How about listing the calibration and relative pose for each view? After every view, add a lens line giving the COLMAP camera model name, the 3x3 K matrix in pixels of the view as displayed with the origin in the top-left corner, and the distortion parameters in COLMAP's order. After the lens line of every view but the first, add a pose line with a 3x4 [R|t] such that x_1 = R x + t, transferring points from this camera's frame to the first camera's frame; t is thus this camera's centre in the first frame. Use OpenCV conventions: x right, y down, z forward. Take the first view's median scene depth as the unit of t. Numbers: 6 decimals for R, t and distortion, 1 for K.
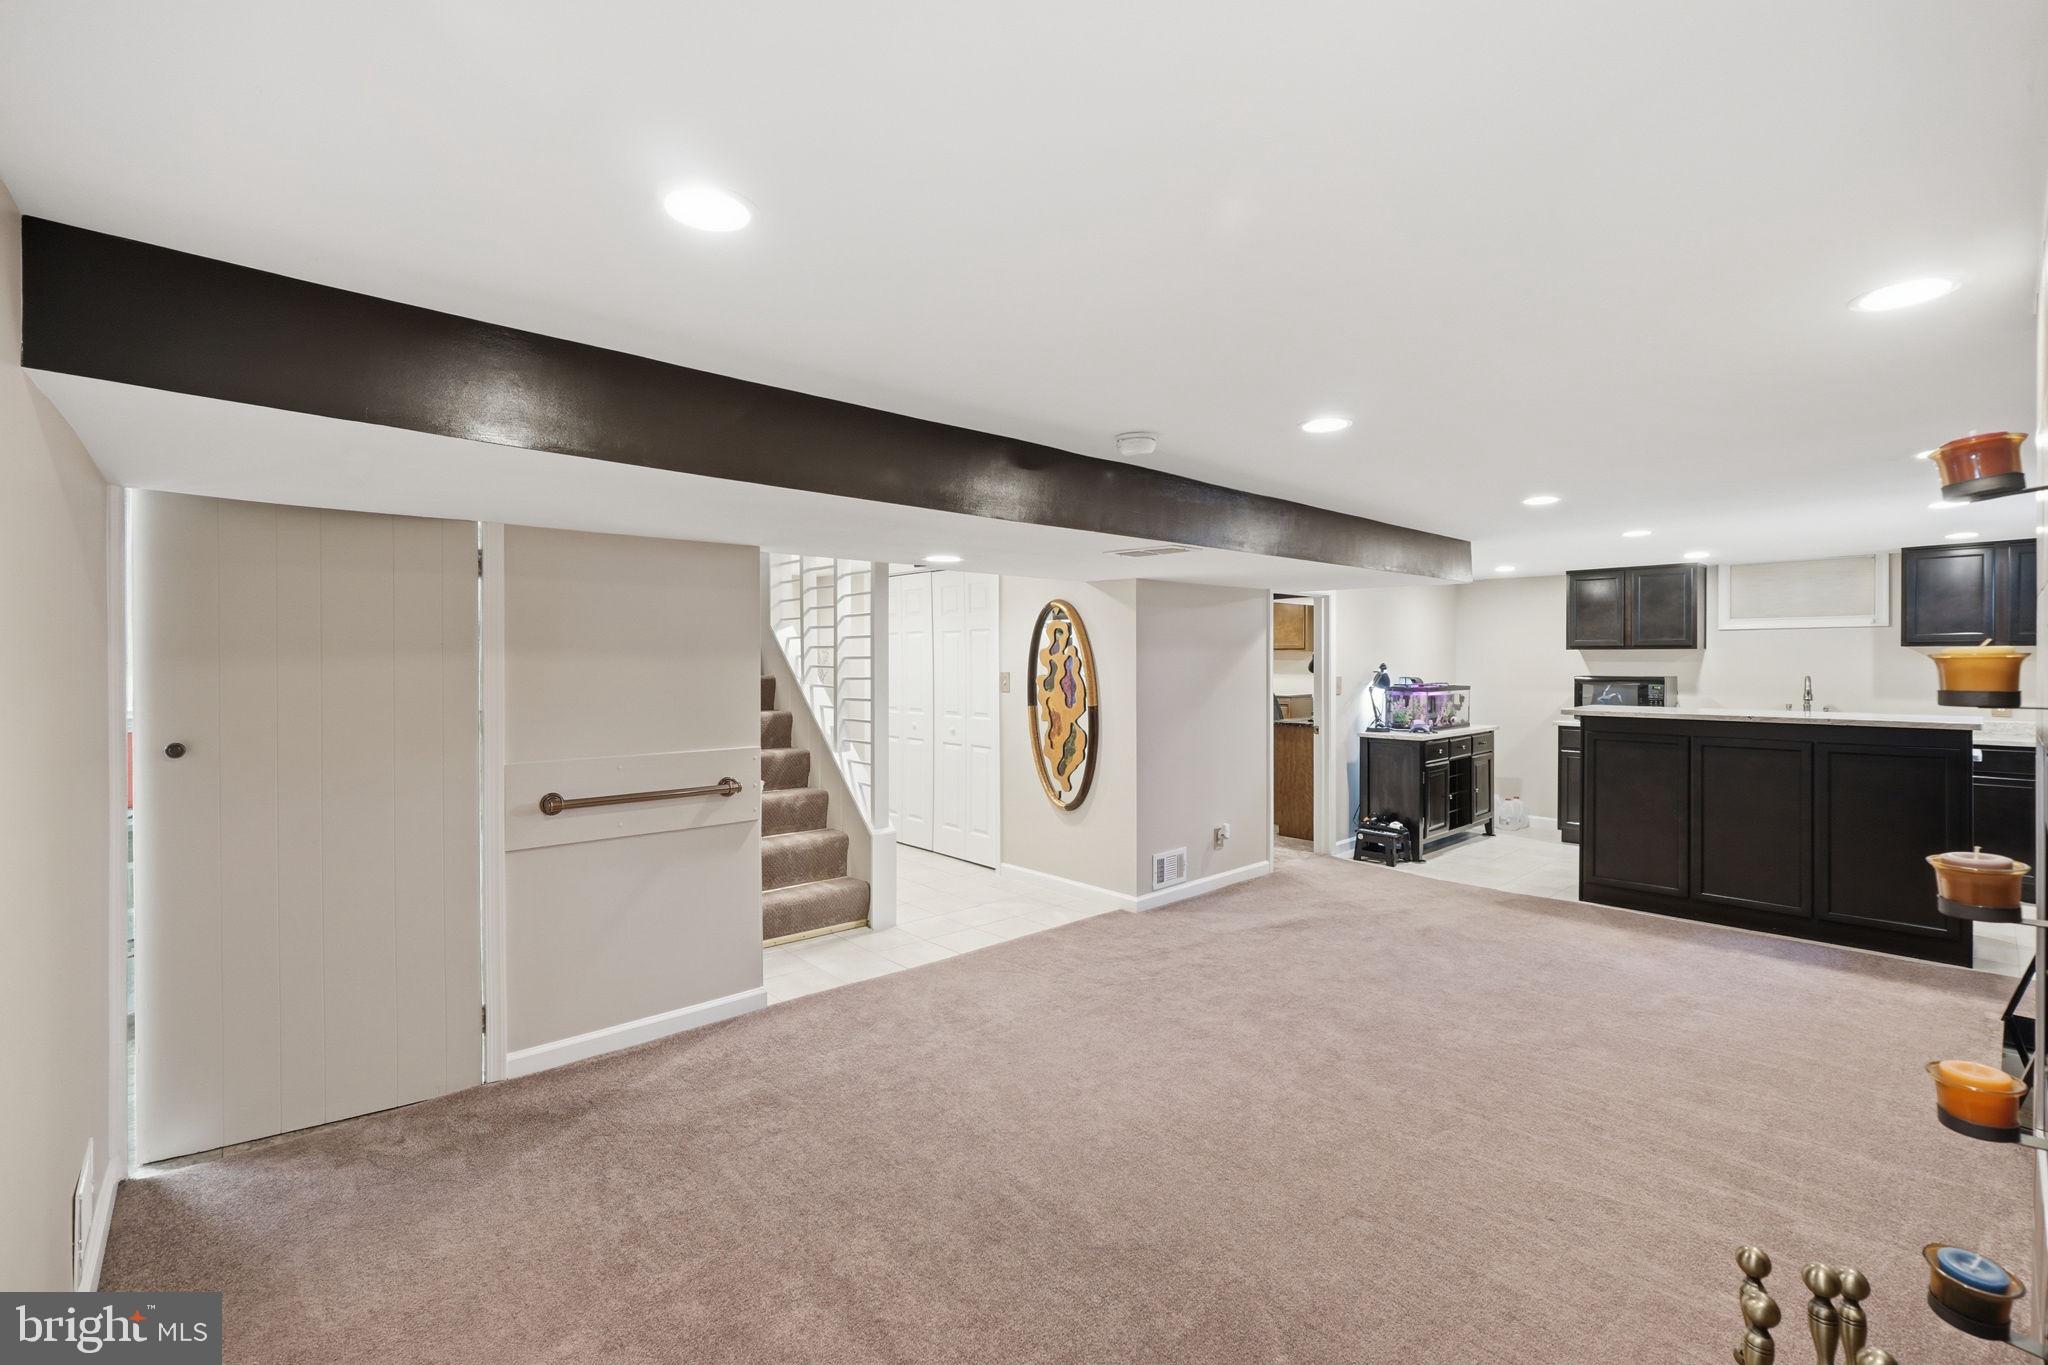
lens RADIAL K [[889.0, 0, 1024.0], [0, 889.0, 682.5], [0, 0, 1]] dist [-0.002577, 0.000093]
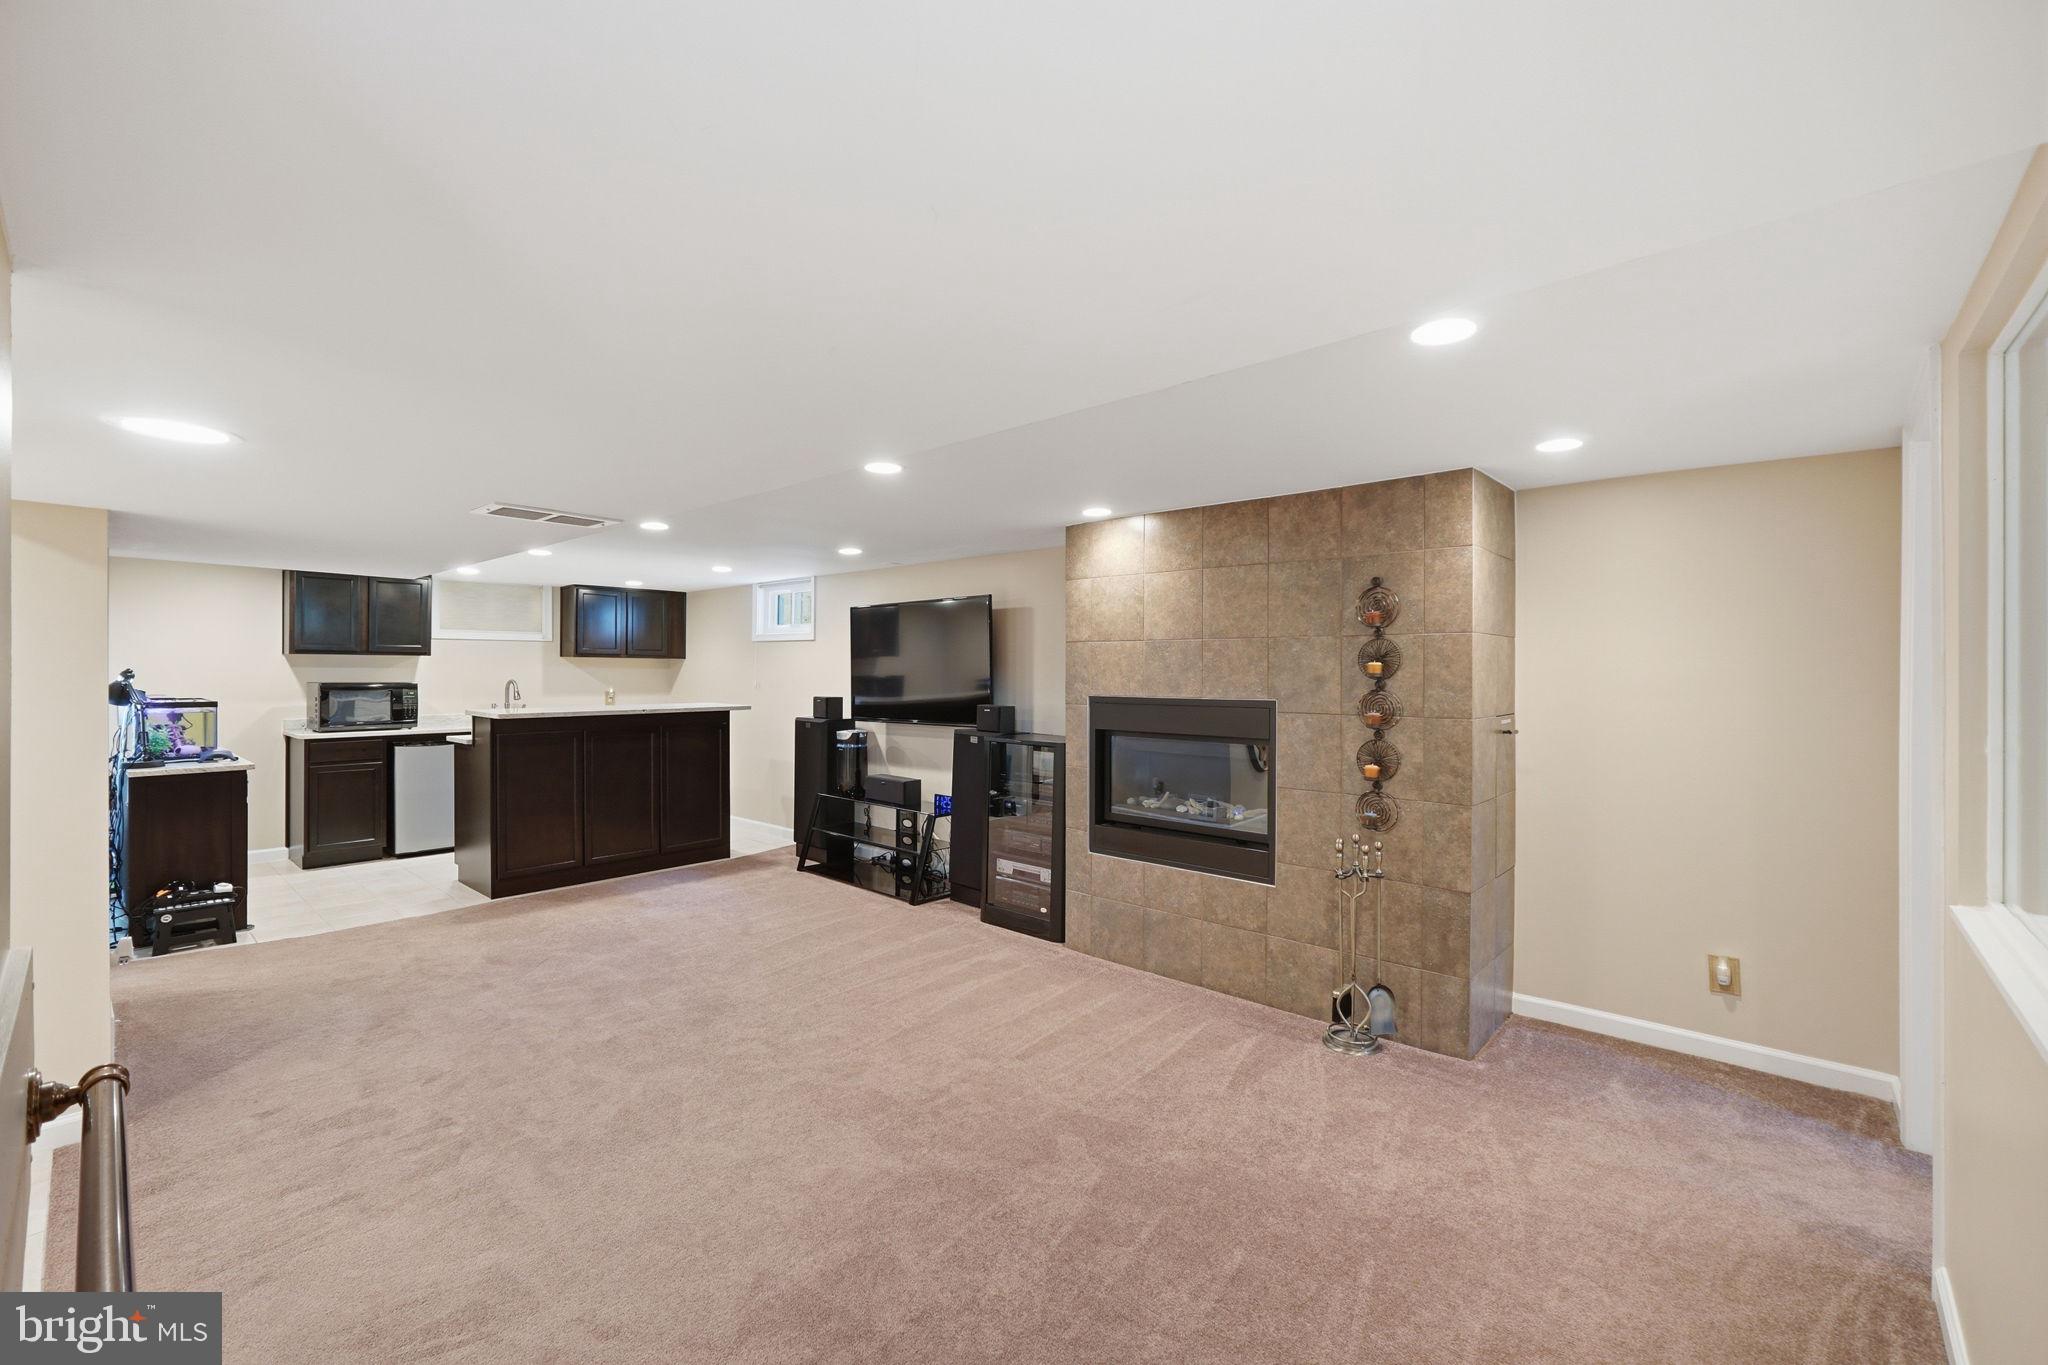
lens RADIAL K [[859.1, 0, 1024.0], [0, 859.1, 682.5], [0, 0, 1]] dist [-0.000838, -0.000031]
pose [[-0.096607, -0.013604, 0.995230, -0.432288], [0.021762, 0.999639, 0.015777, -0.008577], [-0.995085, 0.023182, -0.096276, 0.483784]]
